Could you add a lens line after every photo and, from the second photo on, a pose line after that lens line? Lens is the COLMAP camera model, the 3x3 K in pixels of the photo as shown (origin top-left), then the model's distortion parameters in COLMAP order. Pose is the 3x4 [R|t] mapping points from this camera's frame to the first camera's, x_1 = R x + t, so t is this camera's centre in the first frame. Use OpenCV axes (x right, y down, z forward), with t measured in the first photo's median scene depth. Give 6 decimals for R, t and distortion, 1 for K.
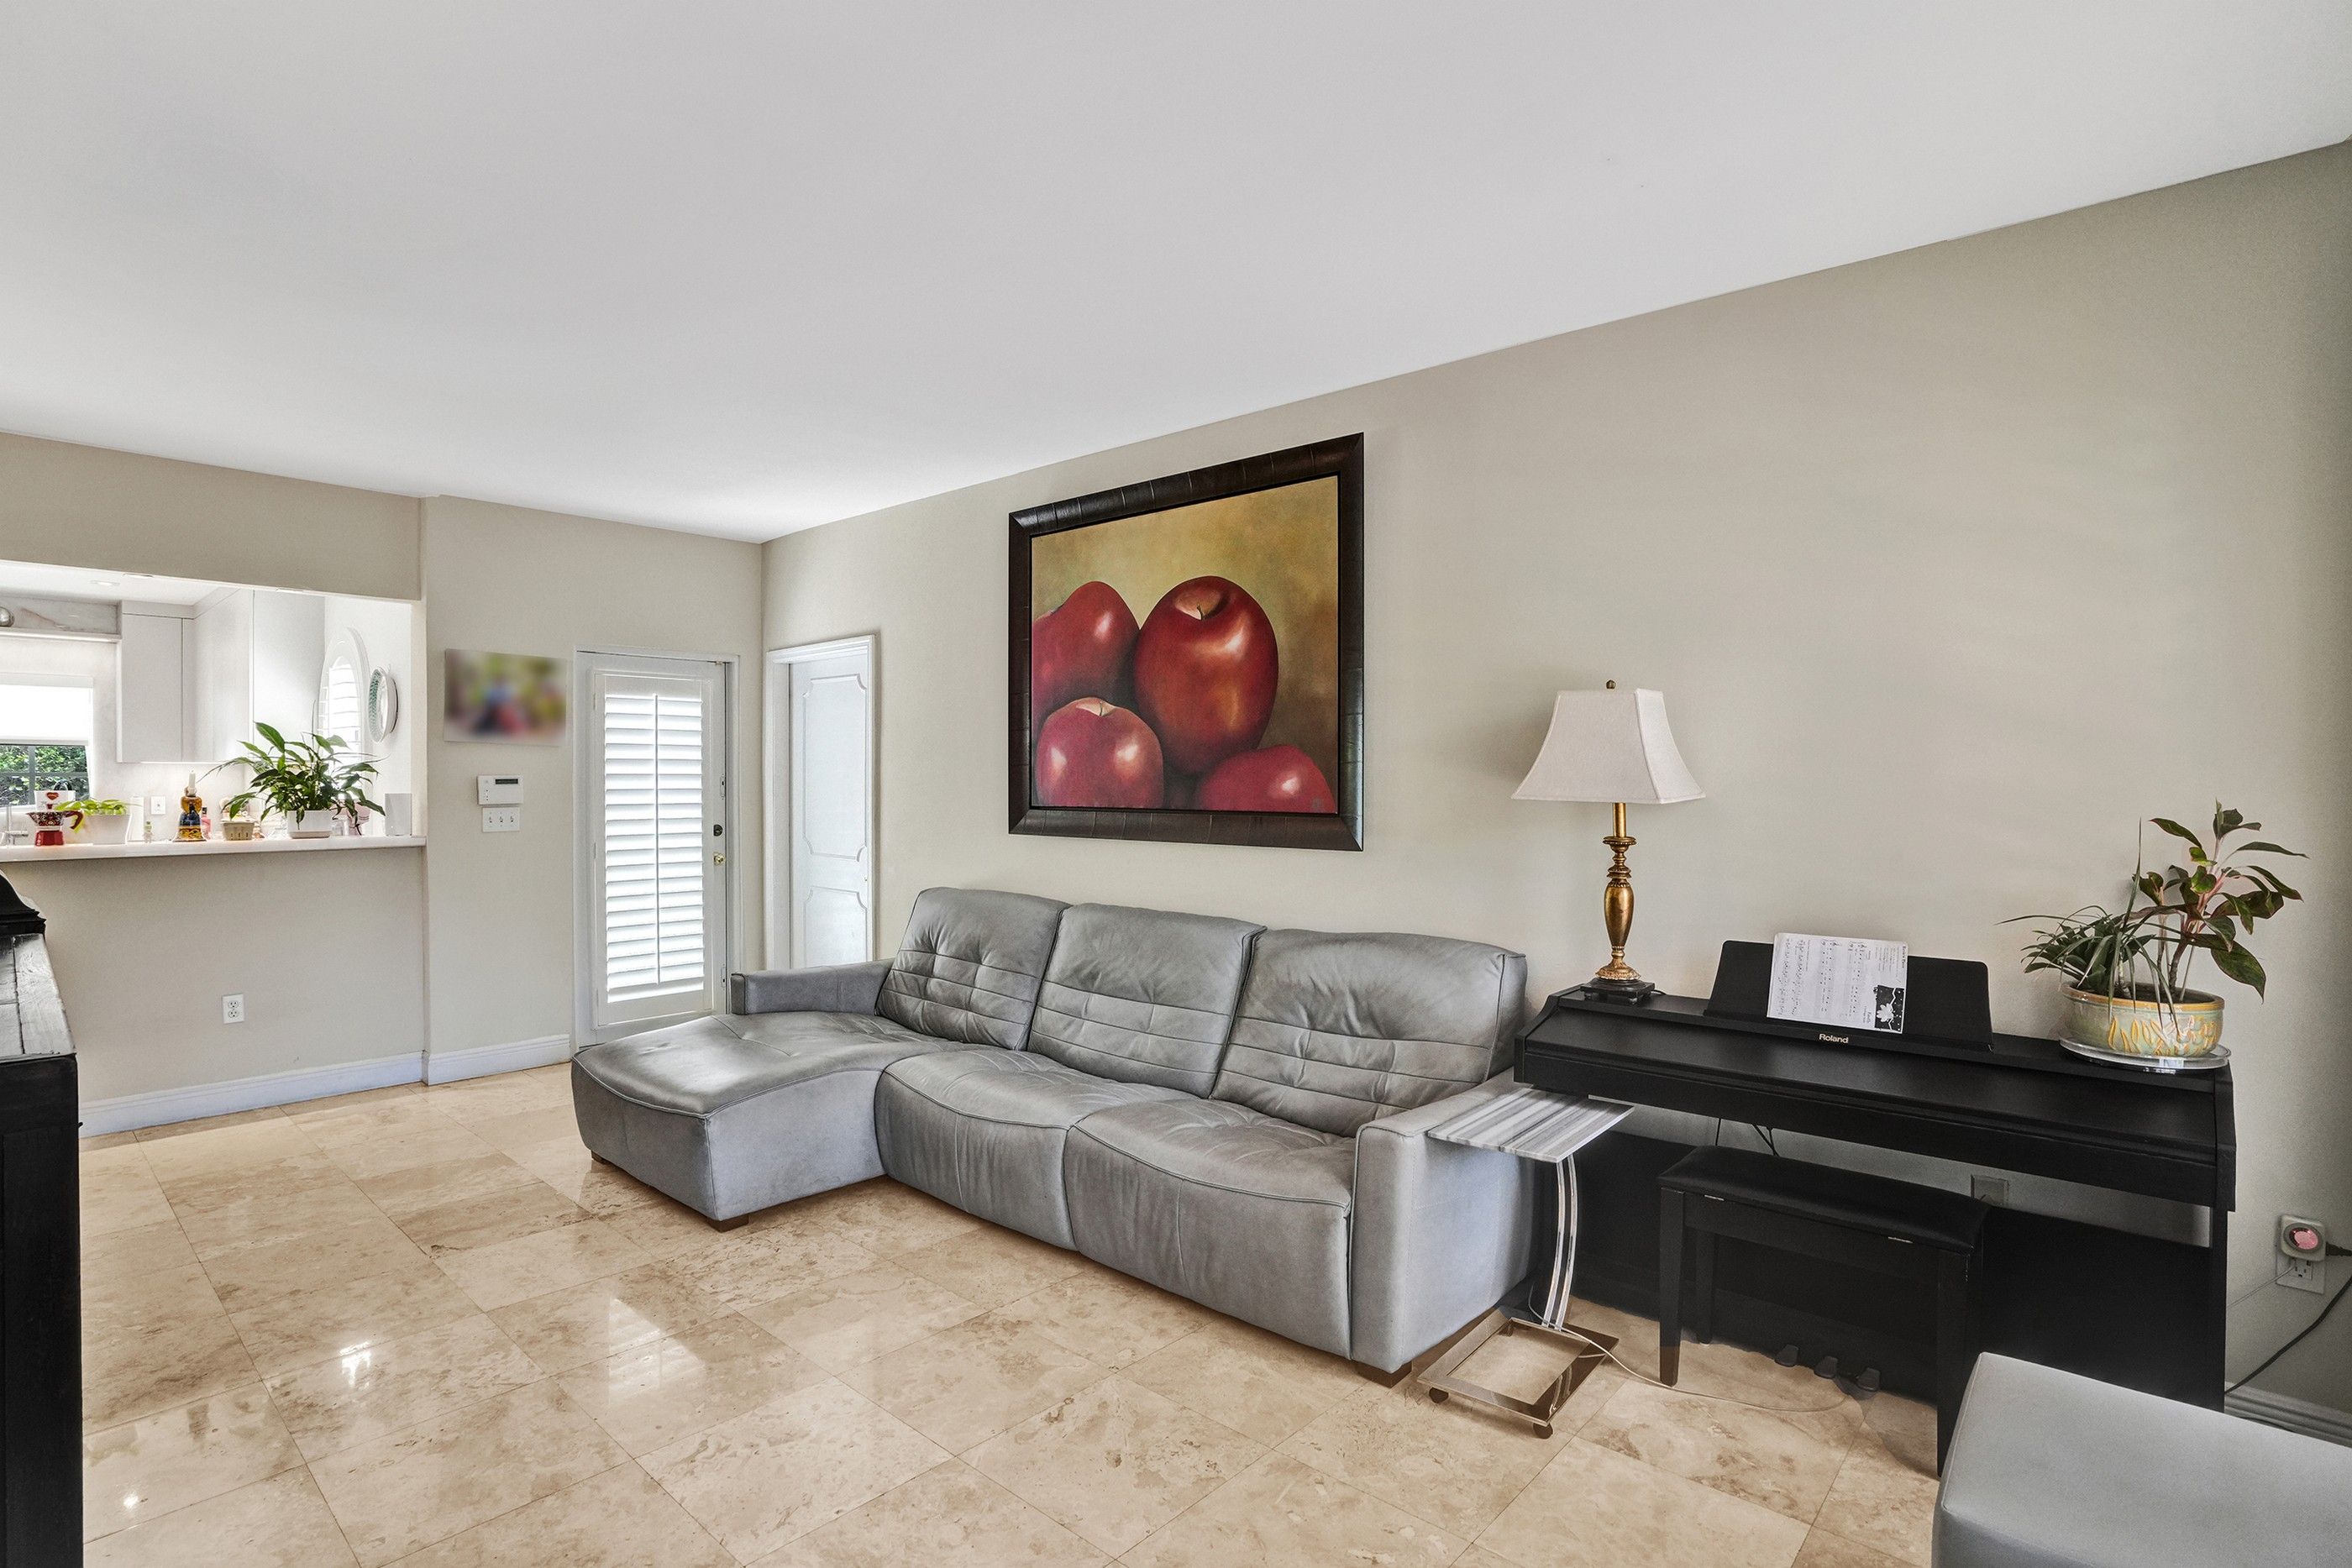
lens RADIAL K [[1165.5, 0, 1191.8], [0, 1165.5, 784.5], [0, 0, 1]] dist [-0.072393, 0.034882]
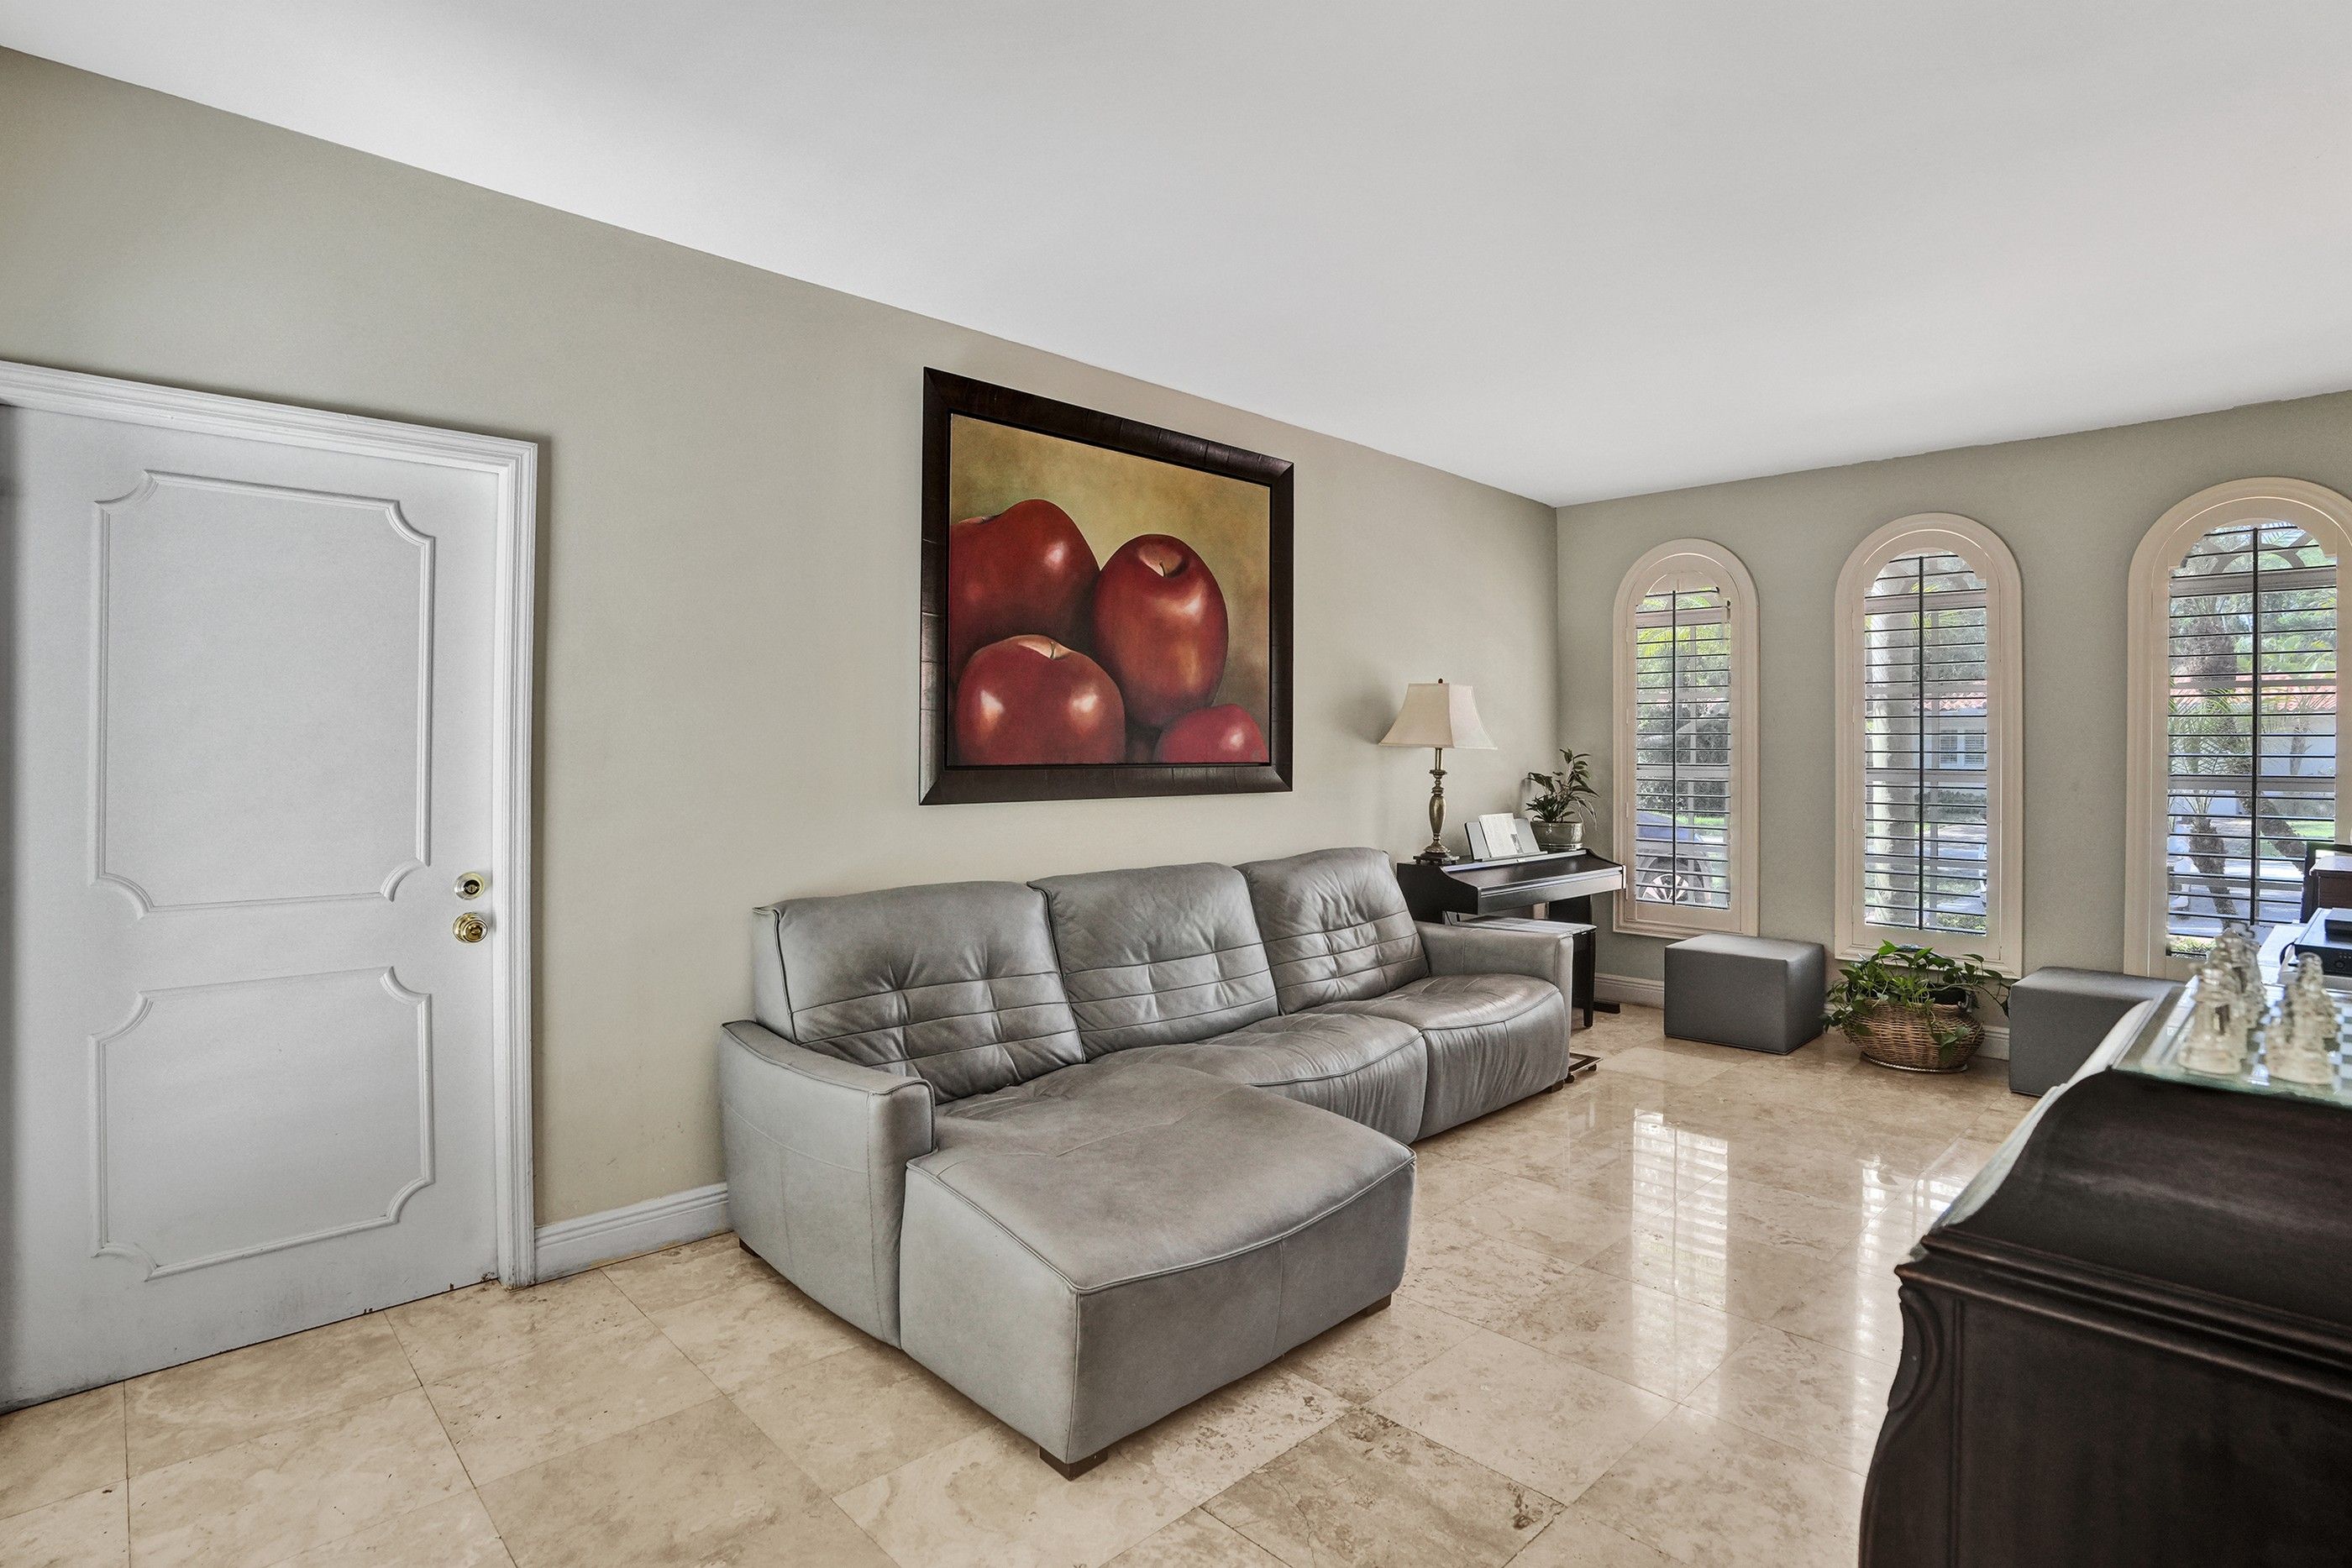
lens RADIAL K [[1163.3, 0, 1177.4], [0, 1163.3, 764.9], [0, 0, 1]] dist [-0.070686, 0.030530]
pose [[0.087251, -0.025800, 0.995852, -0.993384], [-0.006637, 0.999627, 0.026480, -0.003991], [-0.996164, -0.008920, 0.087047, 0.887413]]
